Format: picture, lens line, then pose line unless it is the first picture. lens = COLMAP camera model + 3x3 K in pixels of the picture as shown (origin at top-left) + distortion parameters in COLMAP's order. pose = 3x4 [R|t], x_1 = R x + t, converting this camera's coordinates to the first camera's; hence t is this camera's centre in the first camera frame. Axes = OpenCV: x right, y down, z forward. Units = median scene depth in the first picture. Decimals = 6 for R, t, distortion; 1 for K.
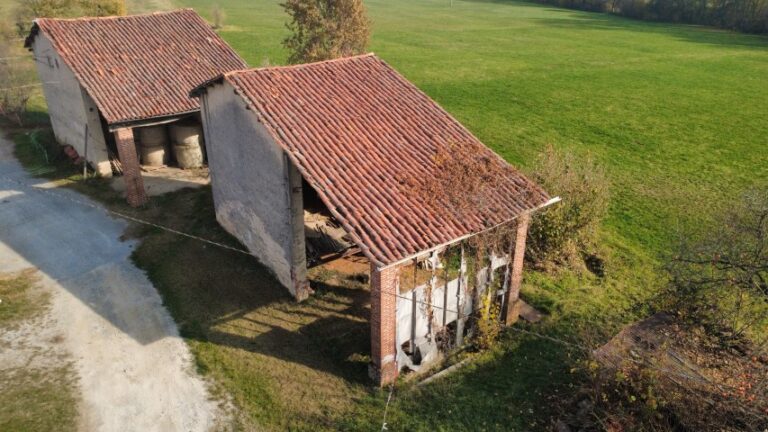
lens RADIAL K [[558.6, 0, 382.3], [0, 558.6, 213.8], [0, 0, 1]] dist [-0.001568, -0.001332]
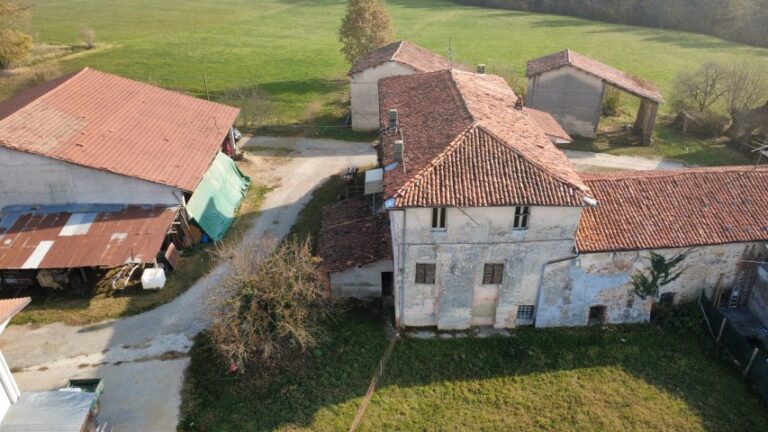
lens RADIAL K [[558.6, 0, 382.3], [0, 558.6, 213.8], [0, 0, 1]] dist [-0.001568, -0.001332]
pose [[0.774248, -0.311918, 0.550679, -1.769917], [0.278847, 0.949232, 0.145613, -0.133504], [-0.568142, 0.040815, 0.821918, -0.468776]]
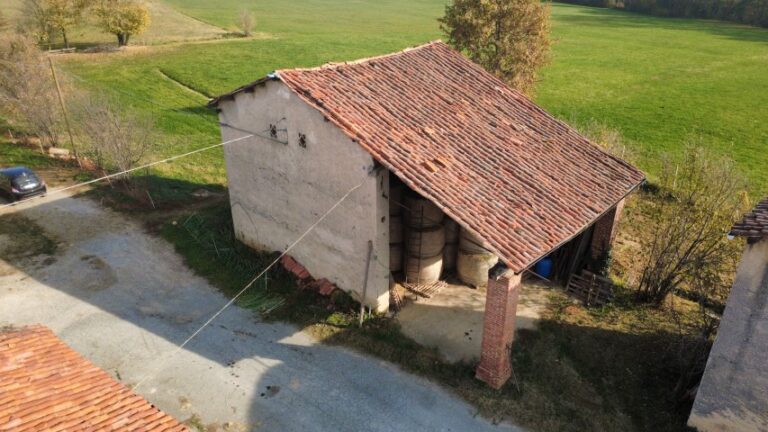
lens RADIAL K [[558.6, 0, 382.3], [0, 558.6, 213.8], [0, 0, 1]] dist [-0.001568, -0.001332]
pose [[0.995895, -0.041311, 0.080544, -0.542968], [0.040318, 0.999090, 0.013922, -0.190827], [-0.081046, -0.010617, 0.996654, 0.366148]]
